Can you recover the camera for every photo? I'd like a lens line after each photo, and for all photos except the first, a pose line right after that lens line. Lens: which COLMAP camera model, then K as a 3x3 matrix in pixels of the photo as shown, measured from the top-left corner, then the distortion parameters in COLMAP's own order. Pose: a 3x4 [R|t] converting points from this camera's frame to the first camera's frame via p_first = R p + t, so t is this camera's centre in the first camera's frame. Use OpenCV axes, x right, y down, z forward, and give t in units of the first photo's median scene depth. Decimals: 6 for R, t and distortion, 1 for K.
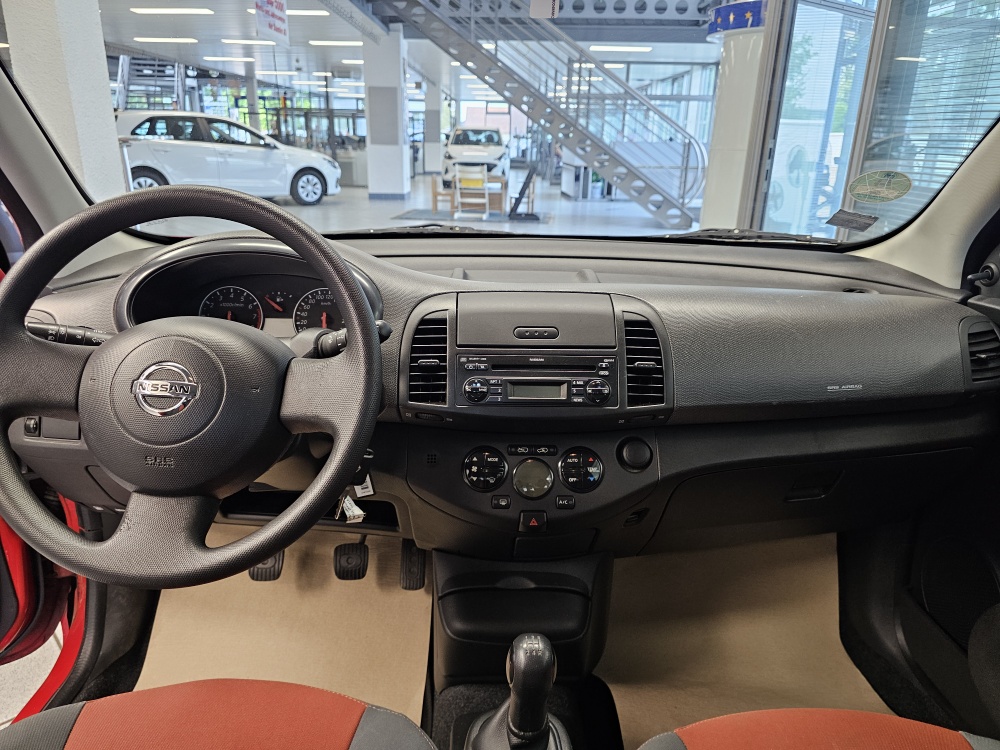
lens RADIAL K [[677.2, 0, 488.1], [0, 677.2, 378.4], [0, 0, 1]] dist [0.044147, -0.047359]
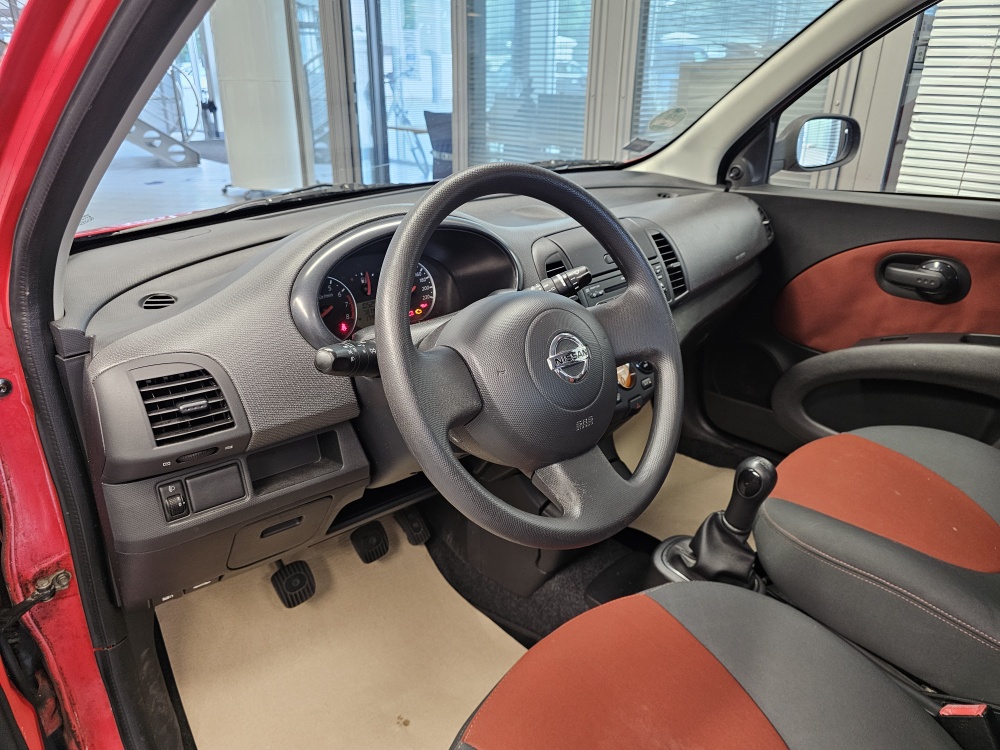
lens RADIAL K [[677.2, 0, 500.4], [0, 677.2, 376.2], [0, 0, 1]] dist [0.044147, -0.047359]
pose [[0.725069, -0.293522, 0.622993, -0.639375], [0.234616, 0.955790, 0.177260, -0.090011], [-0.647480, 0.017638, 0.761878, 0.134731]]
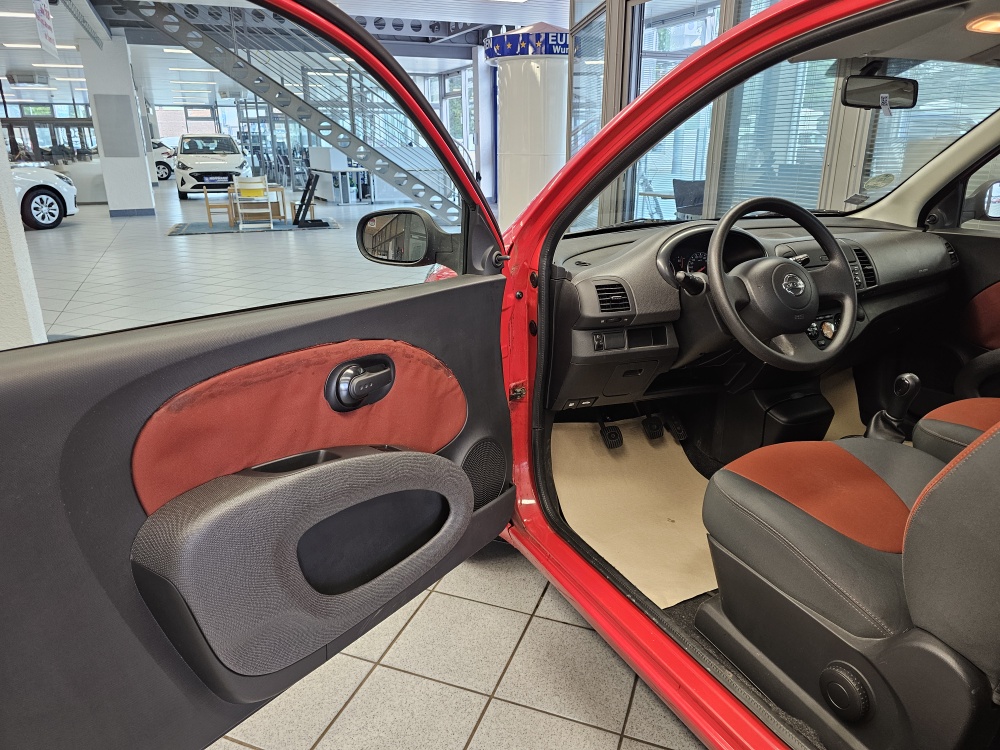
lens RADIAL K [[677.2, 0, 502.2], [0, 677.2, 371.7], [0, 0, 1]] dist [0.044147, -0.047359]
pose [[0.902501, -0.159252, 0.400164, -1.208483], [0.163983, 0.986203, 0.022641, 0.045112], [-0.398248, 0.045187, 0.916164, -0.360492]]
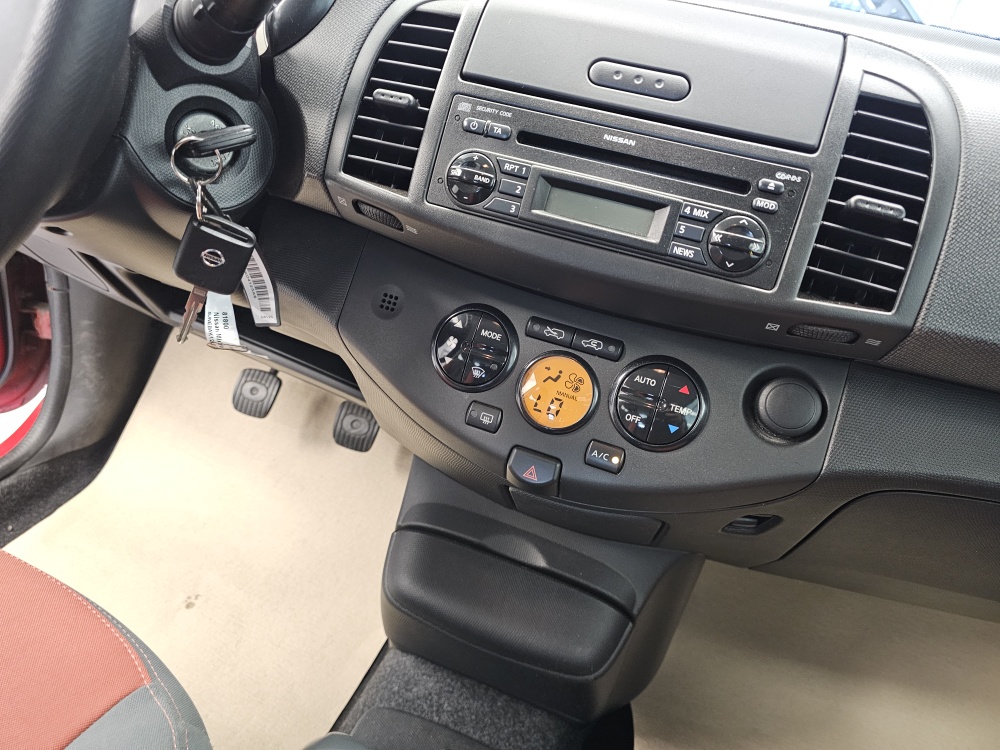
lens RADIAL K [[677.2, 0, 505.8], [0, 677.2, 372.6], [0, 0, 1]] dist [0.044147, -0.047359]
pose [[0.929778, 0.282478, -0.236048, 0.103491], [-0.236123, 0.949576, 0.206280, 0.028786], [0.282416, -0.136058, 0.949594, 0.370147]]
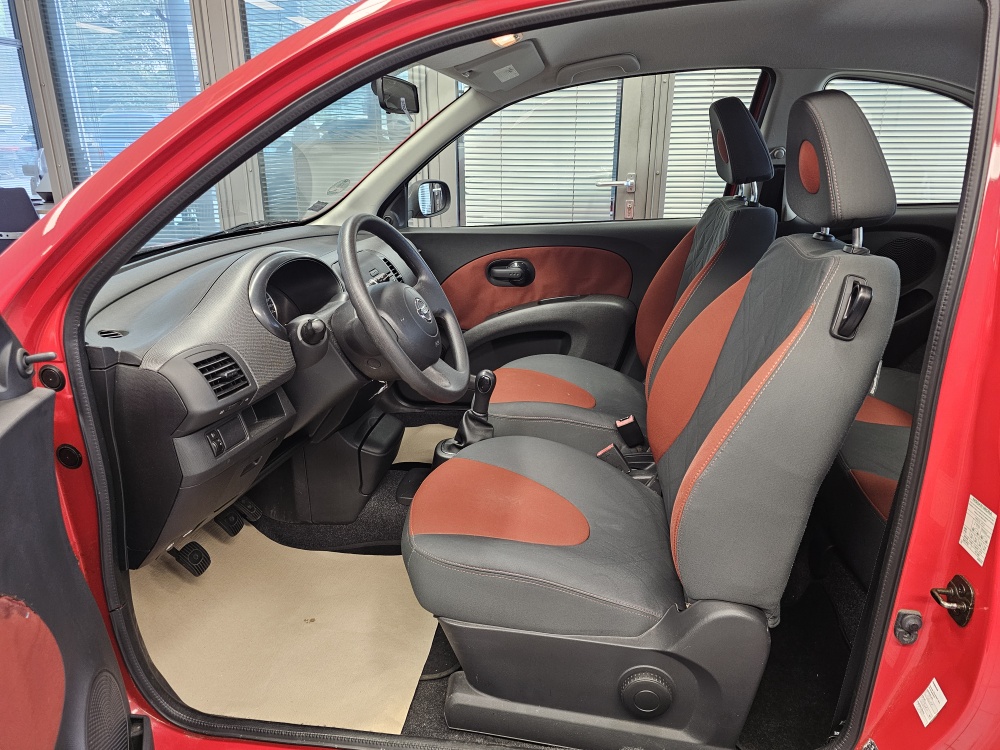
lens RADIAL K [[677.2, 0, 505.1], [0, 677.2, 366.9], [0, 0, 1]] dist [0.044147, -0.047359]
pose [[0.148648, -0.327311, 0.933151, -1.246283], [0.325463, 0.907256, 0.266383, -0.153540], [-0.933798, 0.264109, 0.241389, 0.169178]]
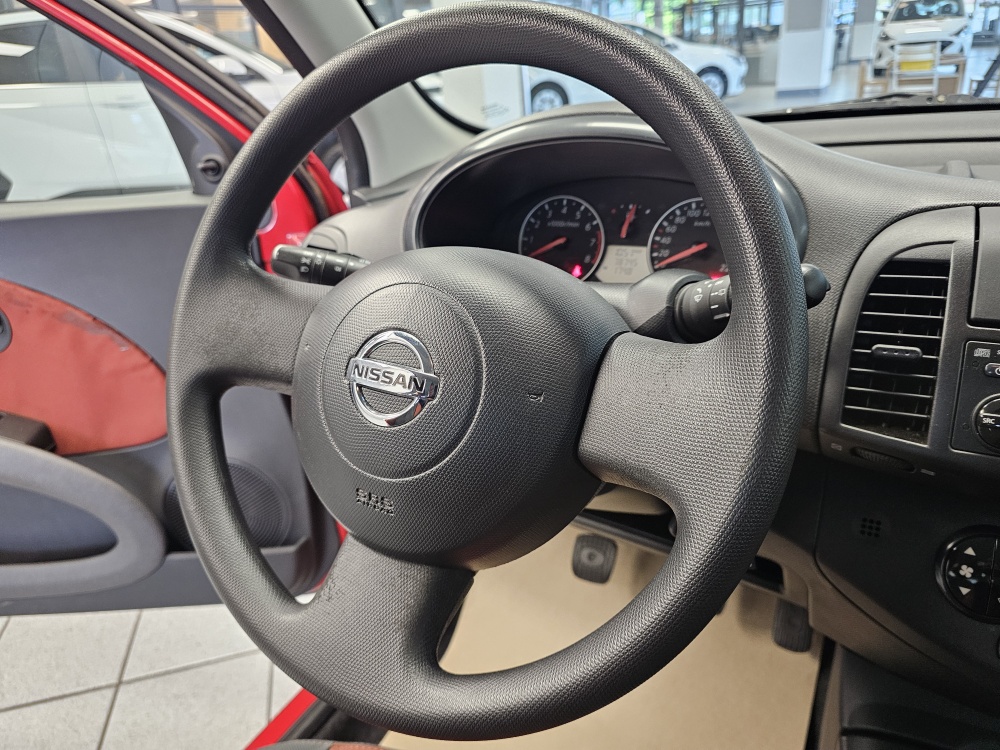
lens RADIAL K [[677.2, 0, 491.2], [0, 677.2, 372.2], [0, 0, 1]] dist [0.044147, -0.047359]
pose [[0.858080, 0.126473, -0.497698, -0.062690], [-0.069352, 0.988859, 0.131715, -0.036287], [0.508811, -0.078506, 0.857291, 0.290516]]
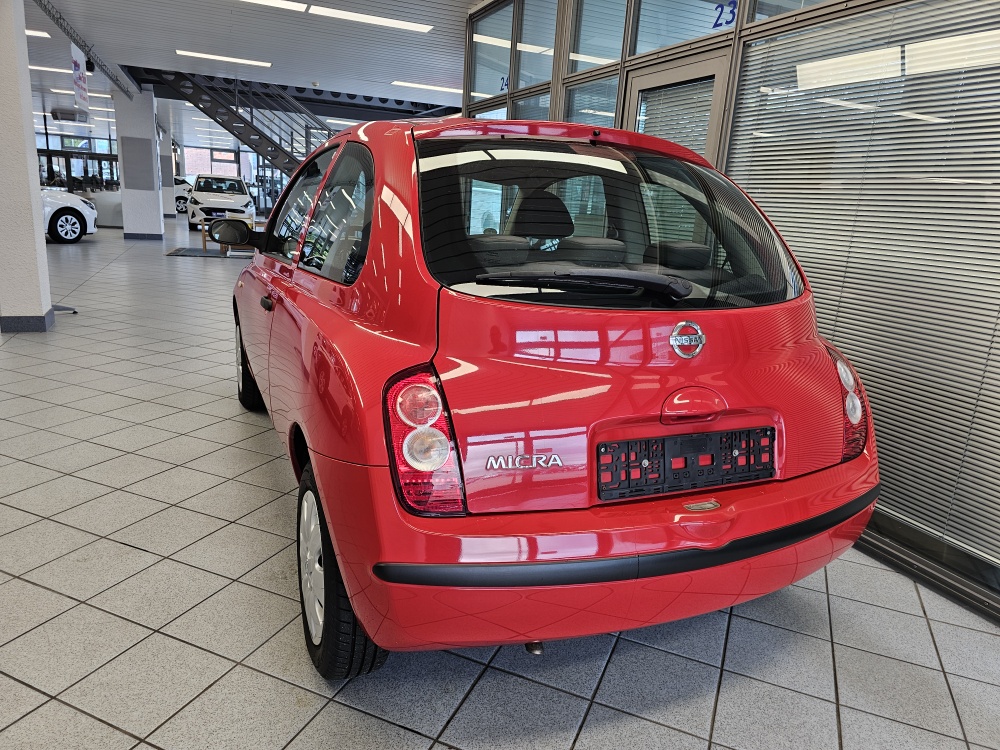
lens RADIAL K [[677.2, 0, 504.3], [0, 677.2, 378.2], [0, 0, 1]] dist [0.044147, -0.047359]
pose [[0.914871, -0.059692, 0.399310, -0.850766], [0.086858, 0.994952, -0.050271, 0.678595], [-0.394293, 0.080675, 0.915437, -2.253695]]
